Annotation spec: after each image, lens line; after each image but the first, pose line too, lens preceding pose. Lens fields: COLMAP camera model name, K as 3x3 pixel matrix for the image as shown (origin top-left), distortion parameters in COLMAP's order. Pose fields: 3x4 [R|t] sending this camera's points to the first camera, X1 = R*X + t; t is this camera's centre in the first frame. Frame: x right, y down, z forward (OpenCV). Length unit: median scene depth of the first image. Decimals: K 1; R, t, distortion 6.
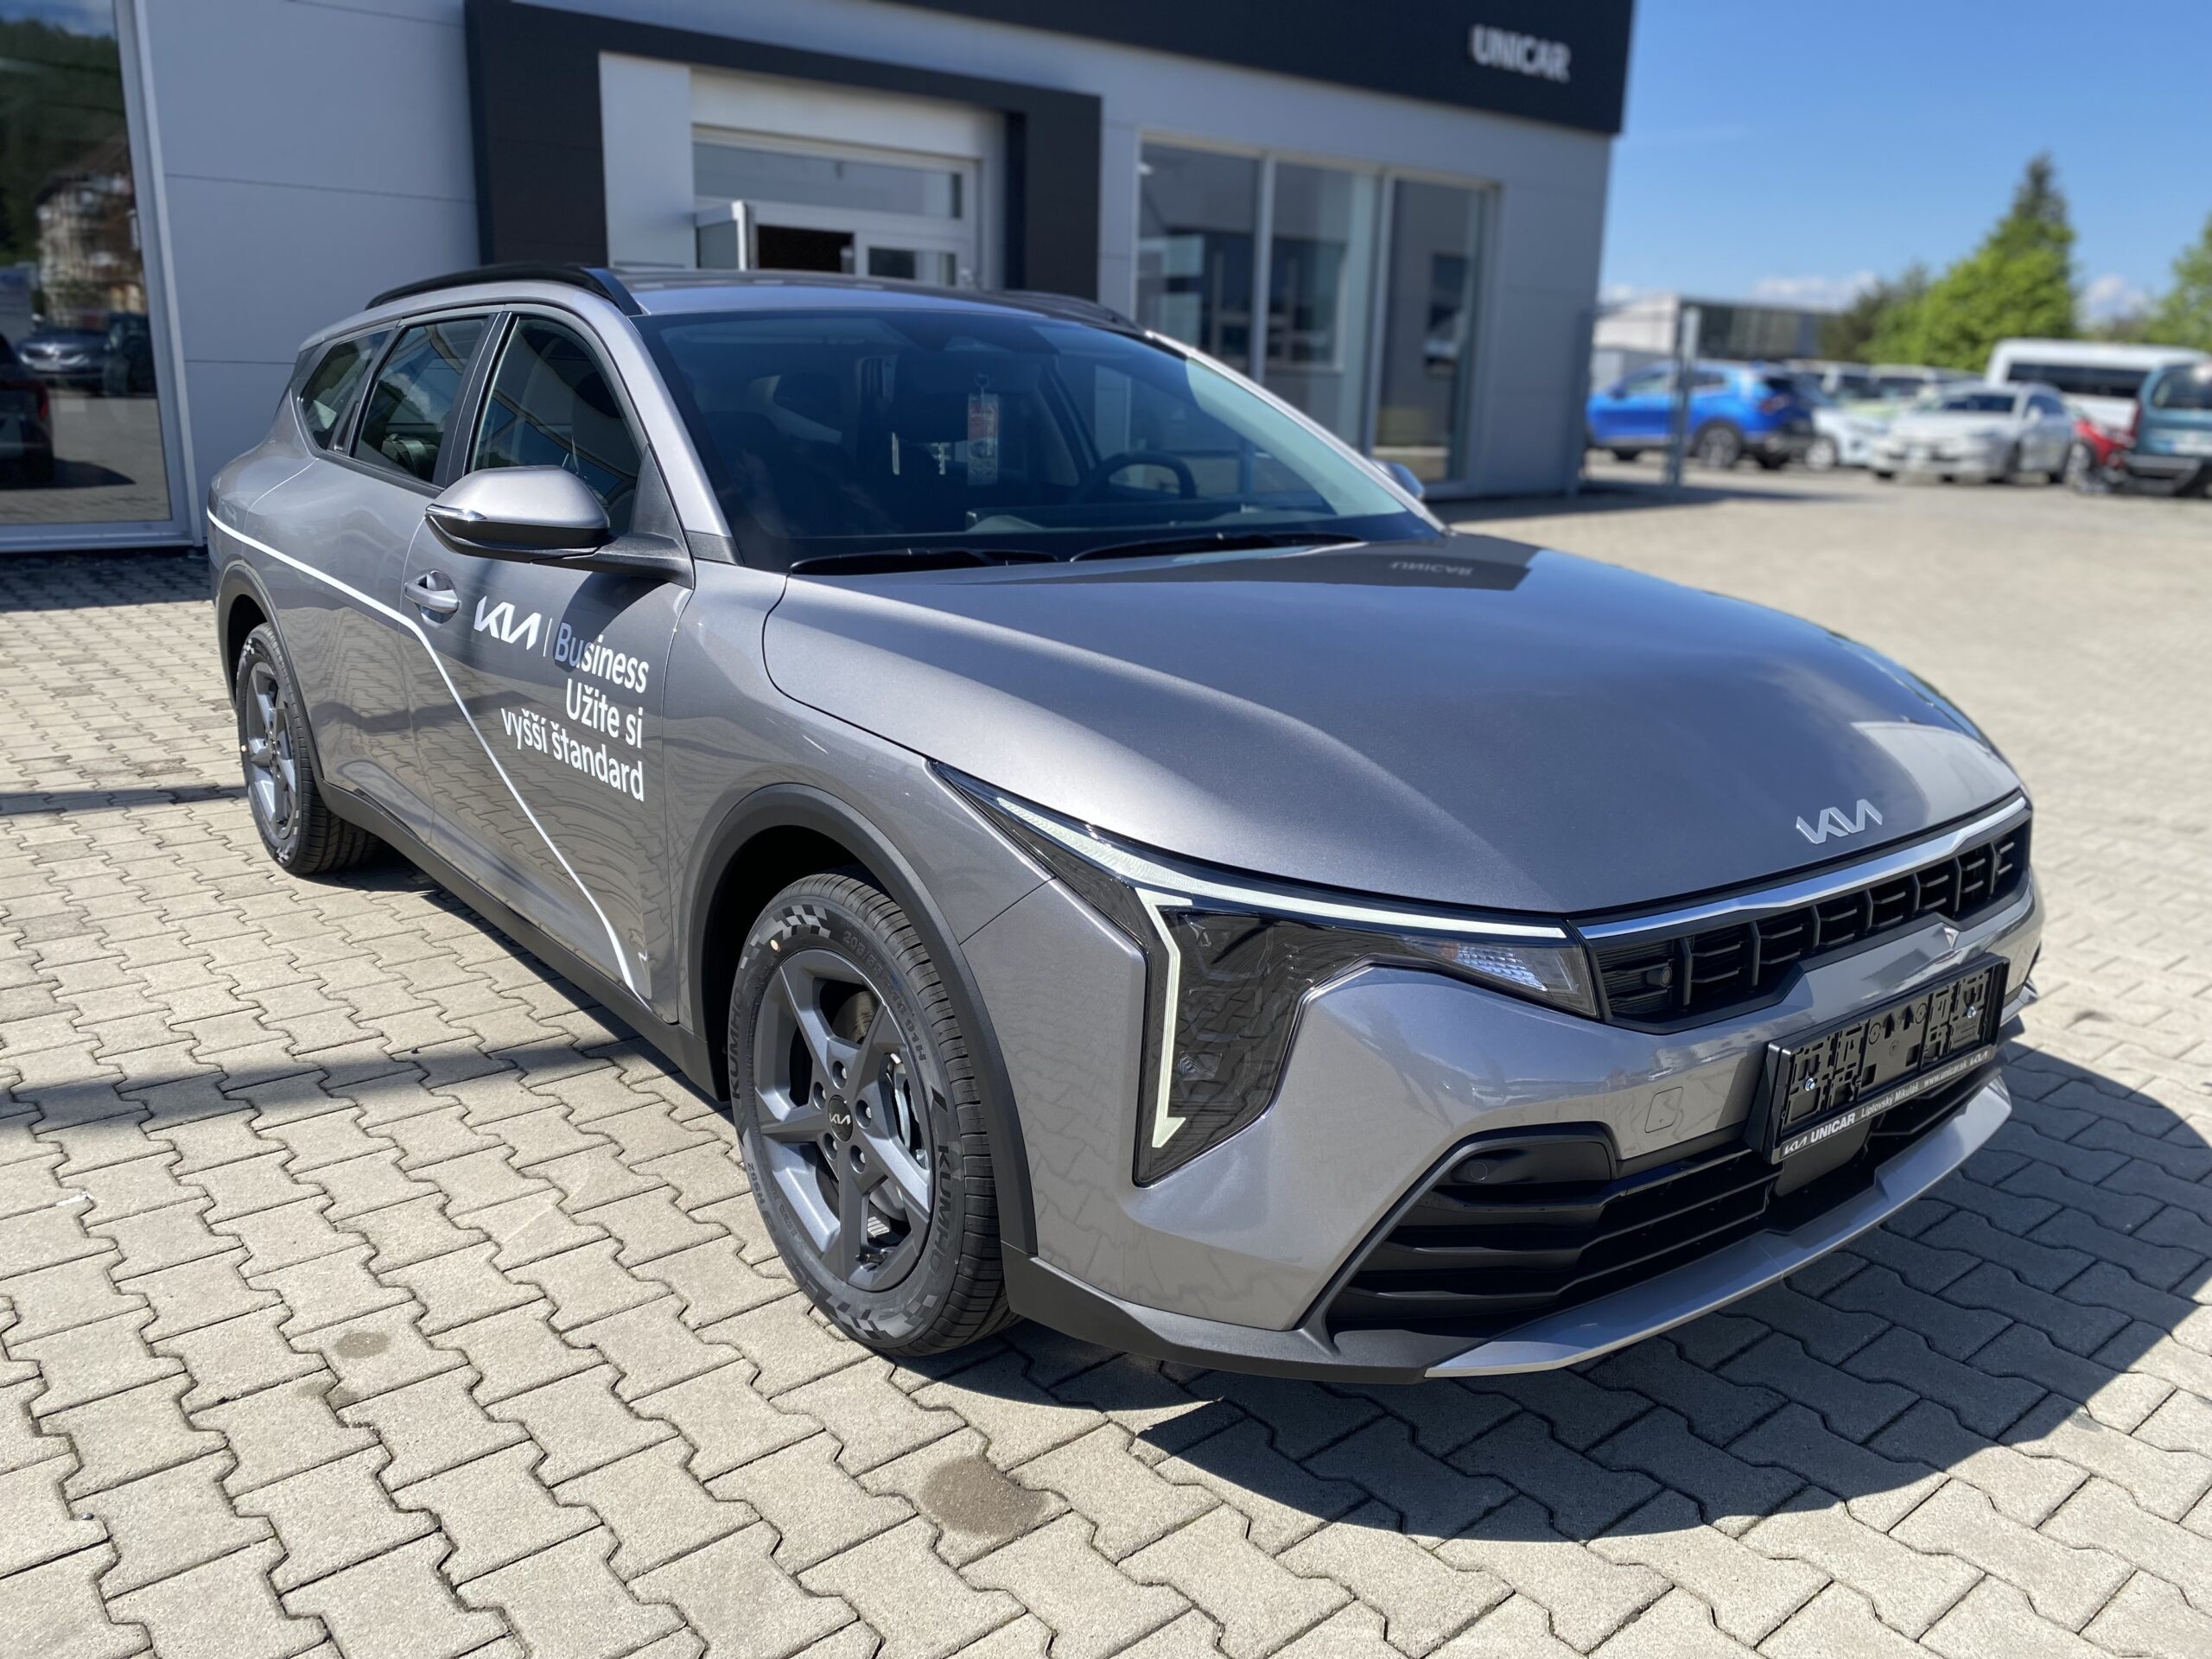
lens RADIAL K [[1687.2, 0, 1106.0], [0, 1687.2, 829.5], [0, 0, 1]] dist [0.072438, -0.096624]
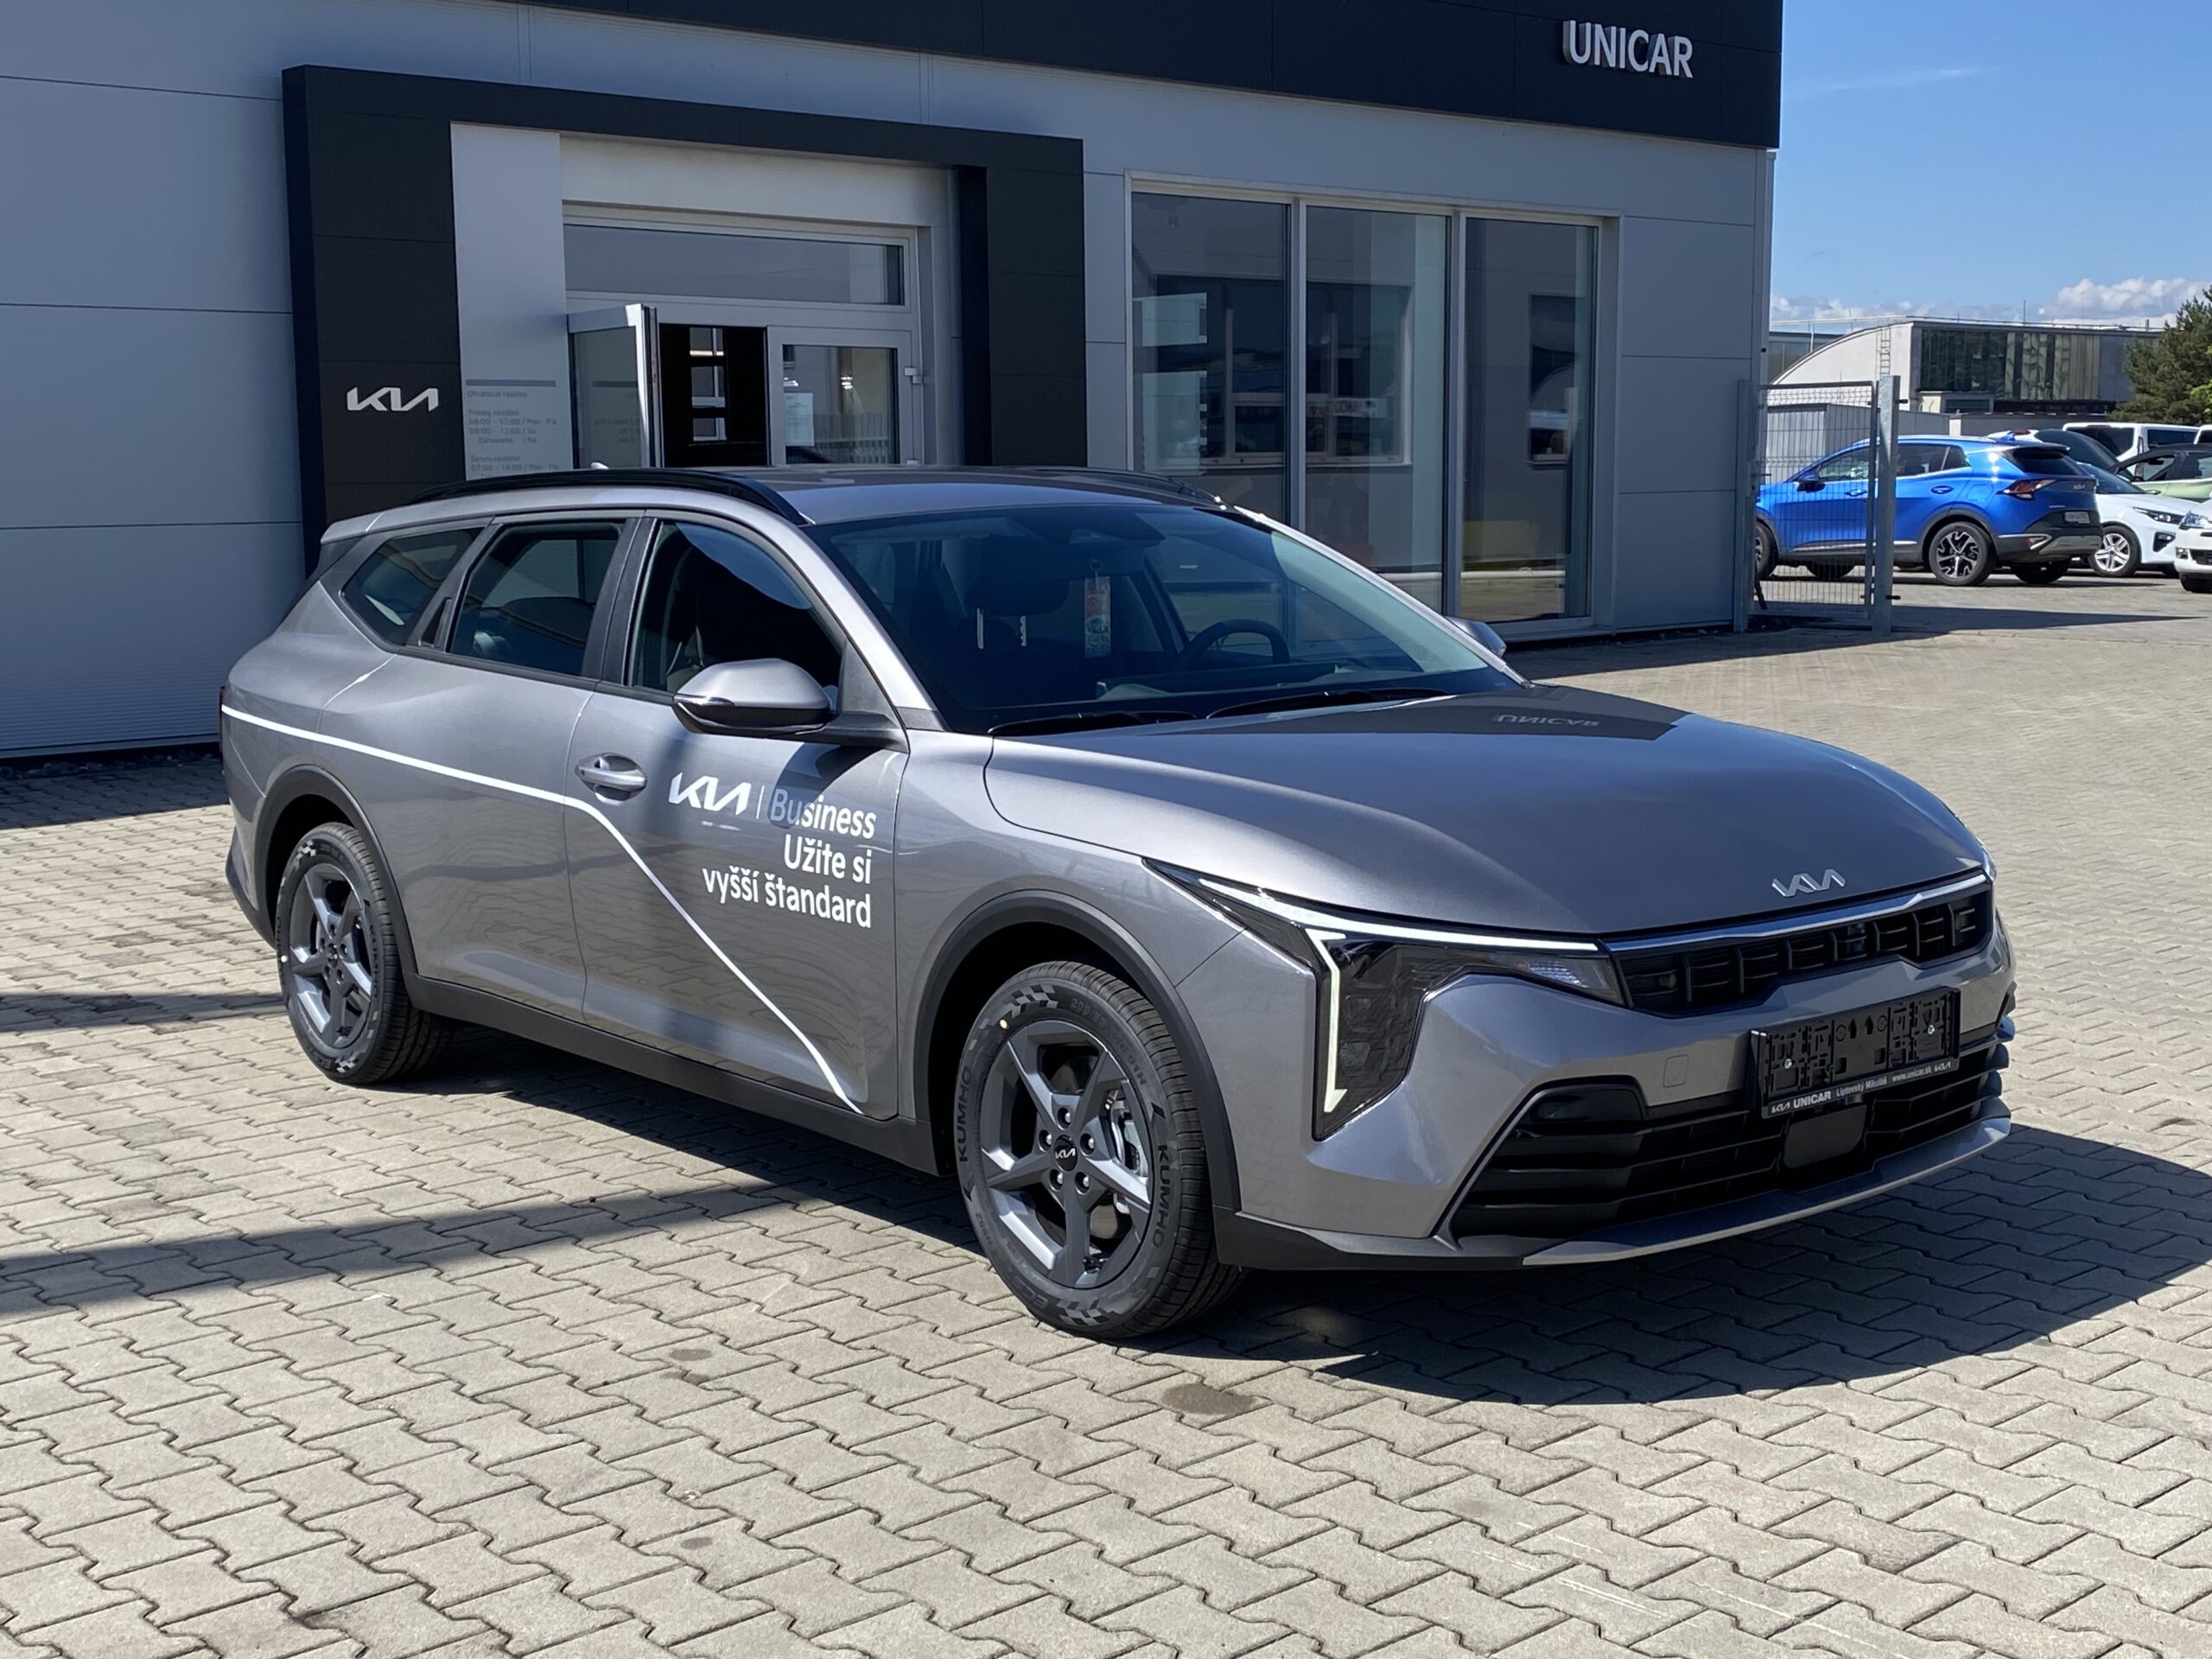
lens RADIAL K [[2717.4, 0, 1121.7], [0, 2717.4, 825.6], [0, 0, 1]] dist [0.180524, -0.540503]
pose [[0.998942, -0.039218, 0.024003, -0.135286], [0.041976, 0.990889, -0.127971, 0.166890], [-0.018766, 0.128843, 0.991487, -0.940107]]
